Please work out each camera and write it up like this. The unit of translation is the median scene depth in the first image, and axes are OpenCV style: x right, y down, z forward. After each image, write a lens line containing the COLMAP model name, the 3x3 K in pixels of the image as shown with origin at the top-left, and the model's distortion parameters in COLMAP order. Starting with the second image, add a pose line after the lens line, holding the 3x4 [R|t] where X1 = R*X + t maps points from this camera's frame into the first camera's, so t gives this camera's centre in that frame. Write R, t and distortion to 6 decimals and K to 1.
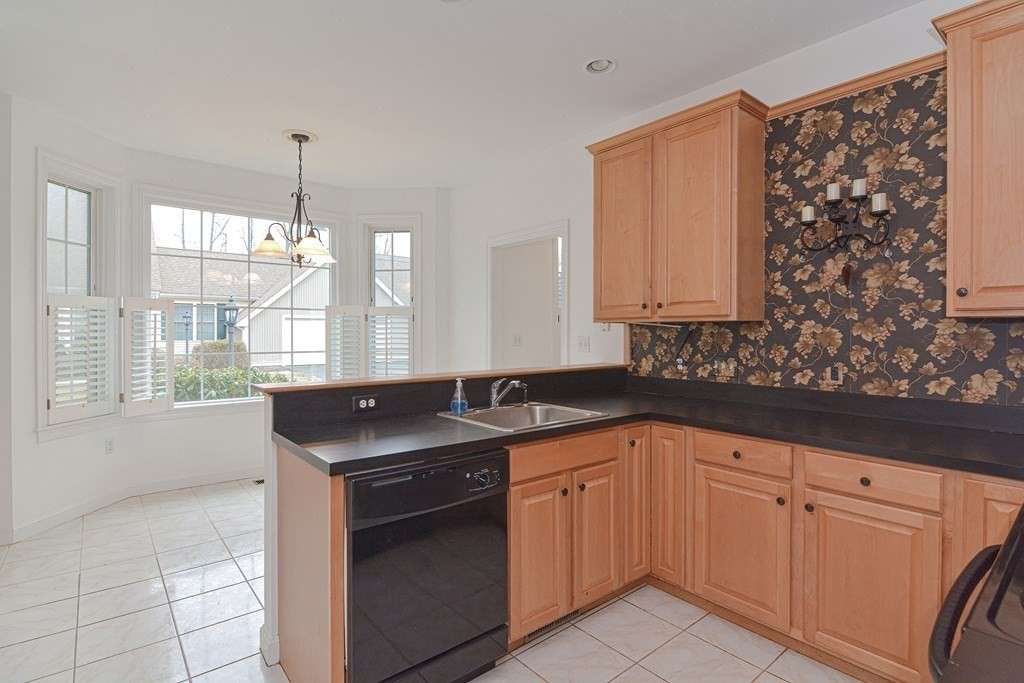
lens RADIAL K [[527.5, 0, 498.8], [0, 527.5, 336.9], [0, 0, 1]] dist [0.002744, -0.000046]
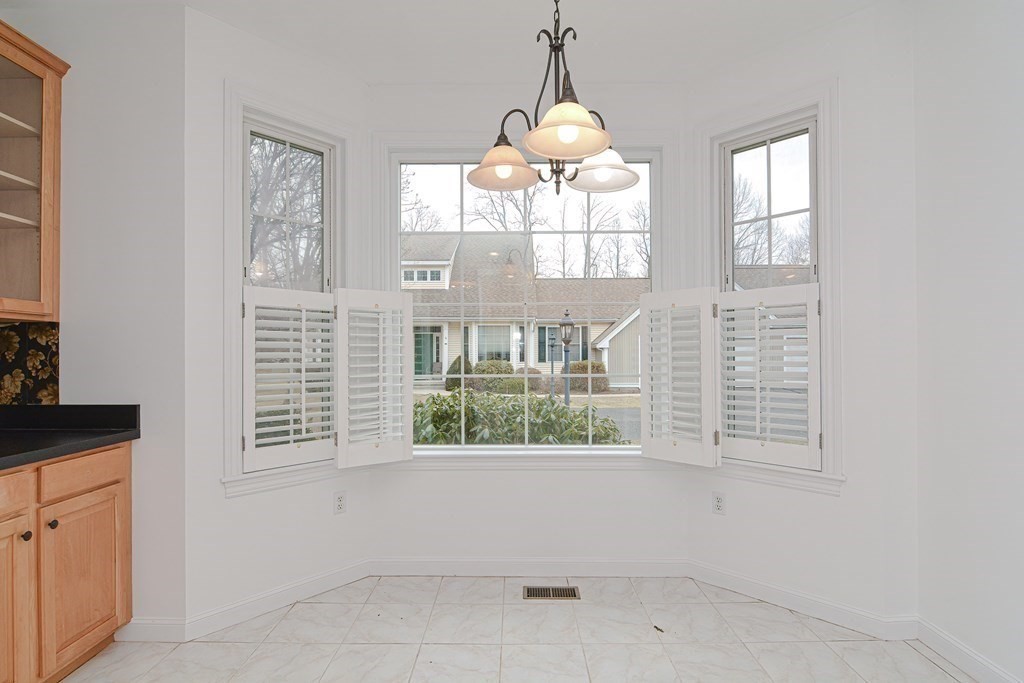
lens RADIAL K [[500.9, 0, 511.4], [0, 500.9, 353.0], [0, 0, 1]] dist [0.002866, -0.009956]
pose [[0.790849, -0.012860, -0.611876, -0.137277], [0.005801, 0.999892, -0.013518, 0.014889], [0.611984, 0.007142, 0.790838, 0.605204]]
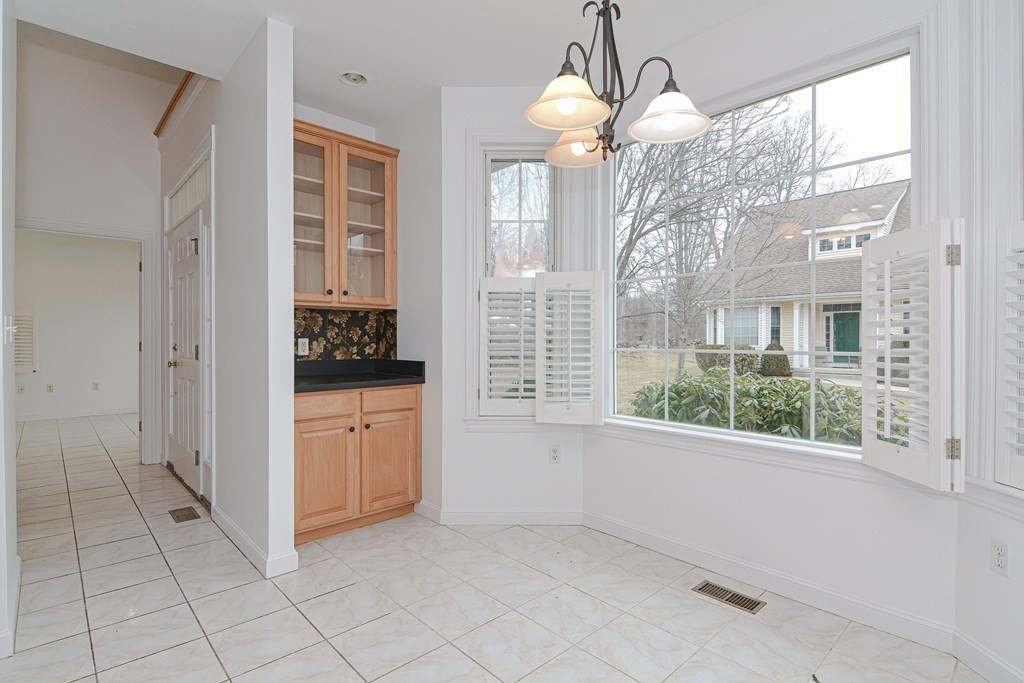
lens RADIAL K [[502.6, 0, 504.7], [0, 502.6, 342.5], [0, 0, 1]] dist [0.002446, -0.006146]
pose [[0.089674, -0.000329, -0.995971, 0.051246], [-0.007965, 0.999968, -0.001047, 0.029430], [0.995939, 0.008027, 0.089668, 0.843652]]
